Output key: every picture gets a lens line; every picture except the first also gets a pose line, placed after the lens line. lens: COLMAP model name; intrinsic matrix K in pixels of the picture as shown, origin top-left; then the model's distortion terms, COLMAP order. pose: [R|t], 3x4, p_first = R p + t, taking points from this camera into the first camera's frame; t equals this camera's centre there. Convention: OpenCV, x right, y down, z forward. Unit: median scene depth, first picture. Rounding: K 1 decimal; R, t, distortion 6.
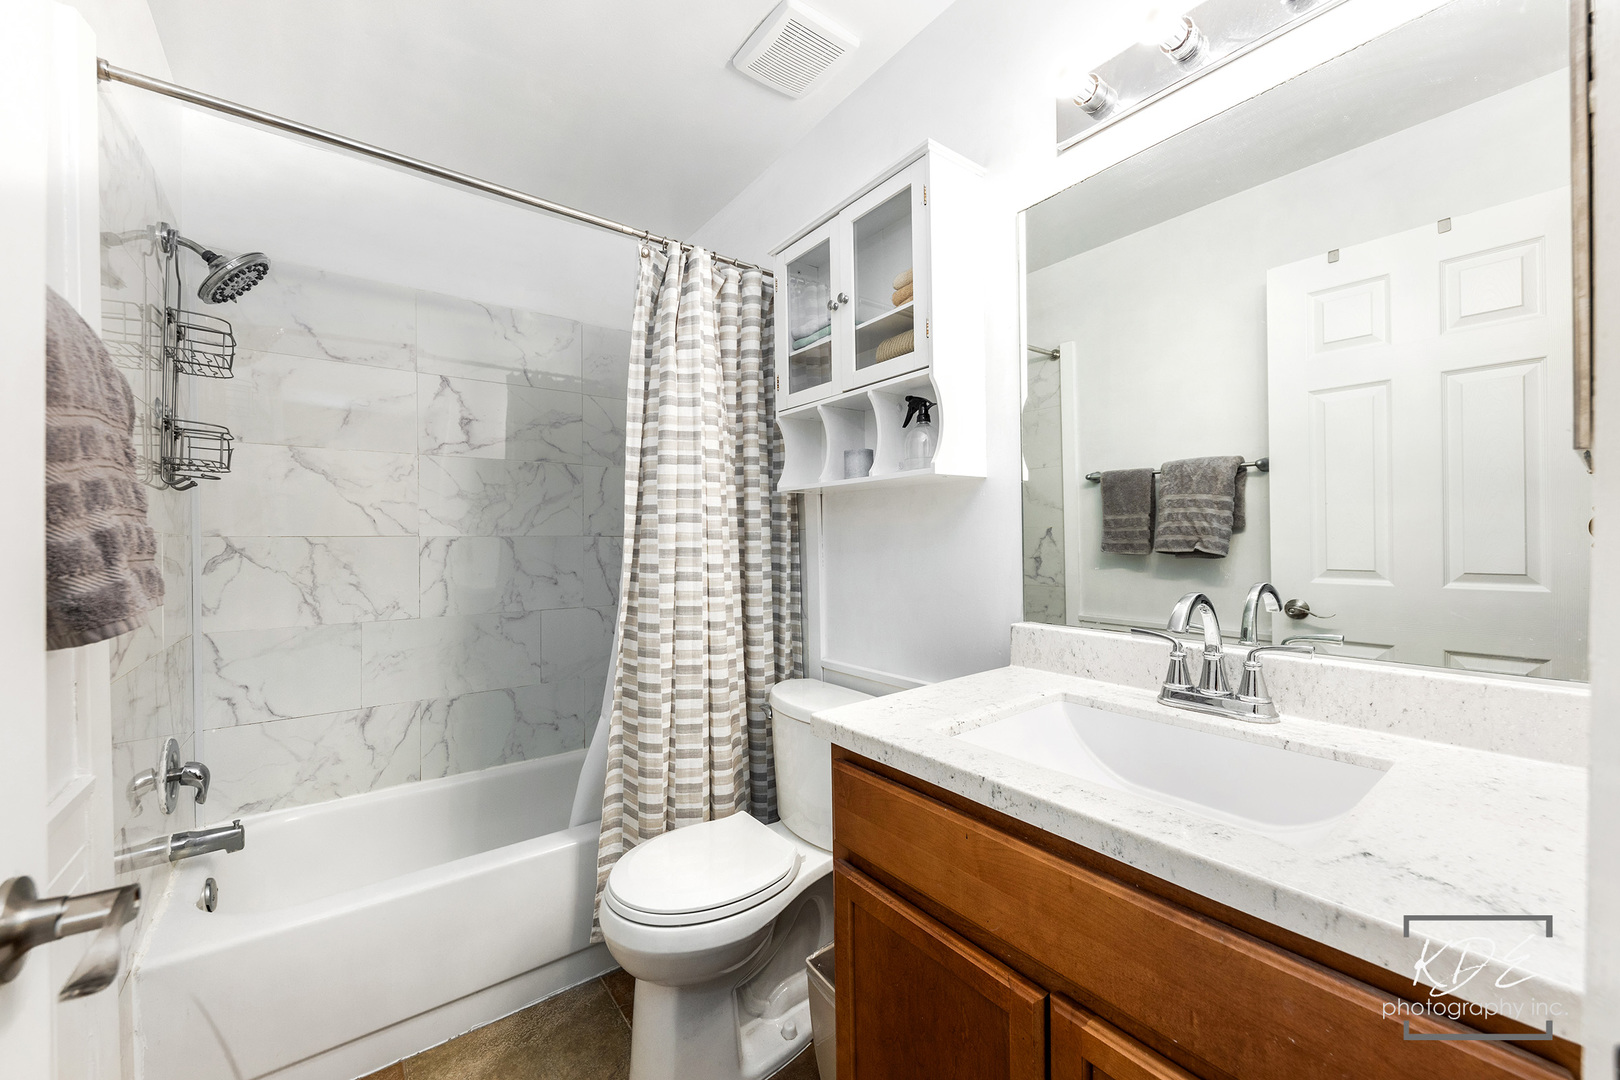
lens RADIAL K [[597.8, 0, 804.1], [0, 597.8, 539.9], [0, 0, 1]] dist [0.007089, -0.001117]
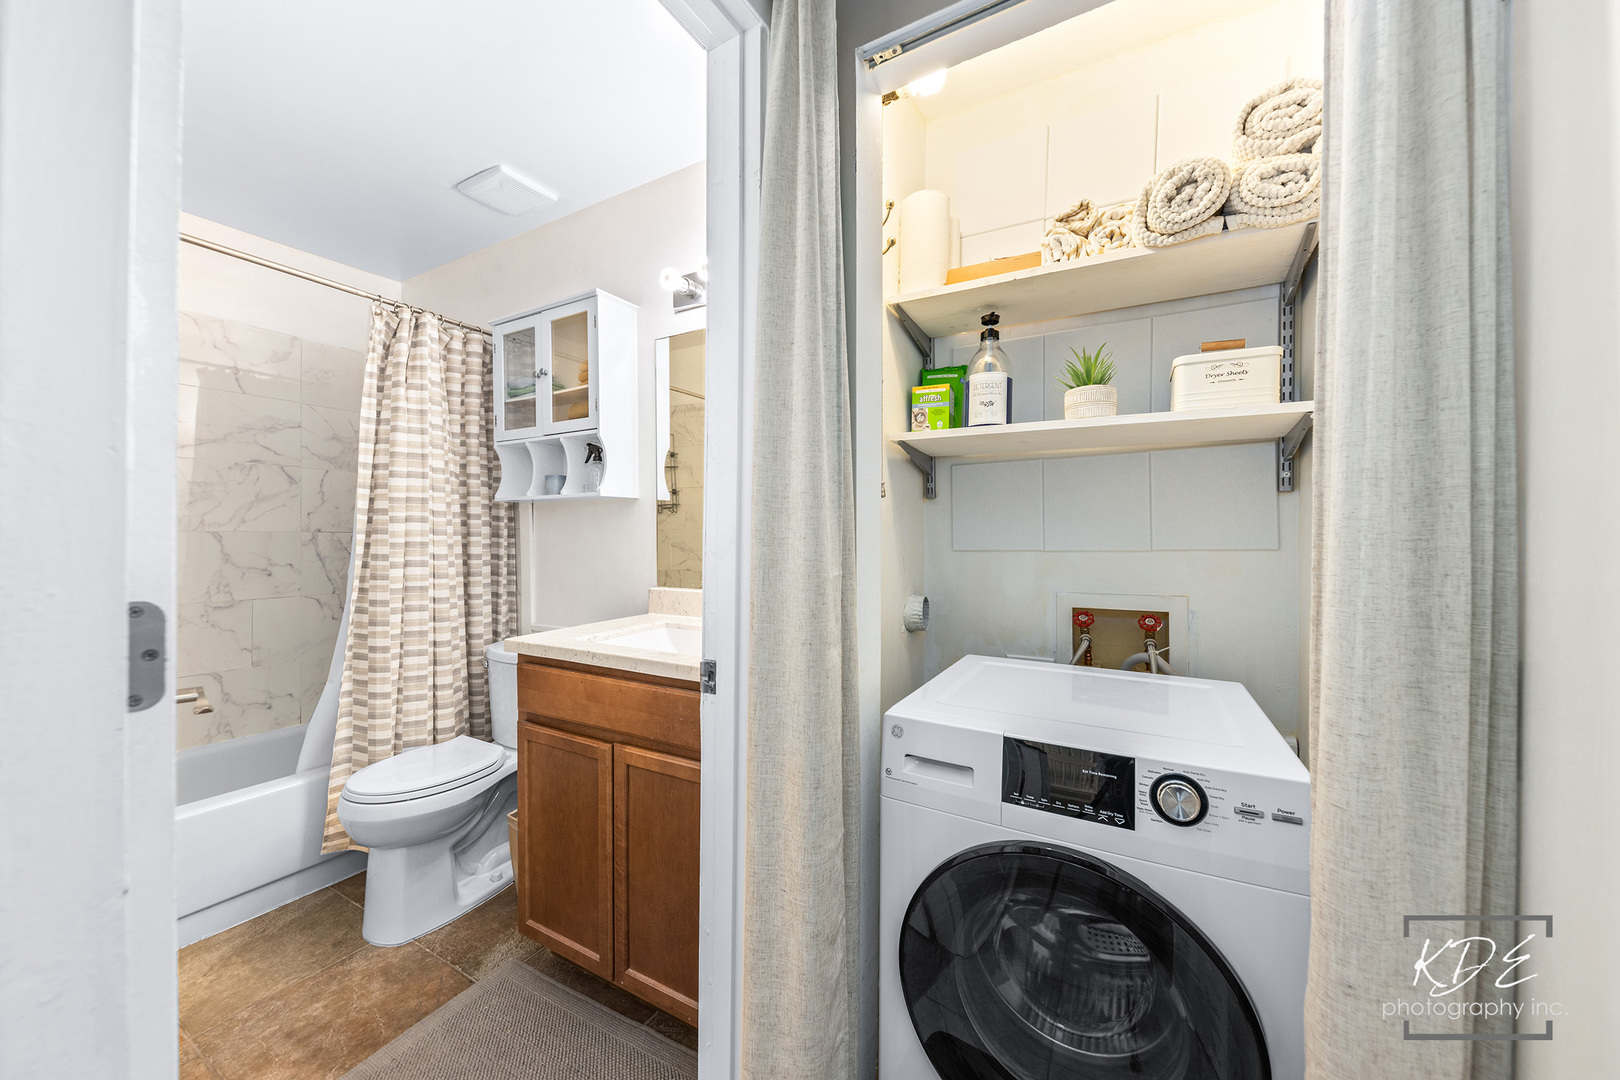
lens RADIAL K [[597.8, 0, 815.2], [0, 597.8, 537.1], [0, 0, 1]] dist [0.007089, -0.001117]
pose [[0.918391, 0.007416, 0.395603, 0.089579], [-0.006530, 0.999972, -0.003585, 0.001942], [-0.395619, 0.000709, 0.918414, -0.551721]]
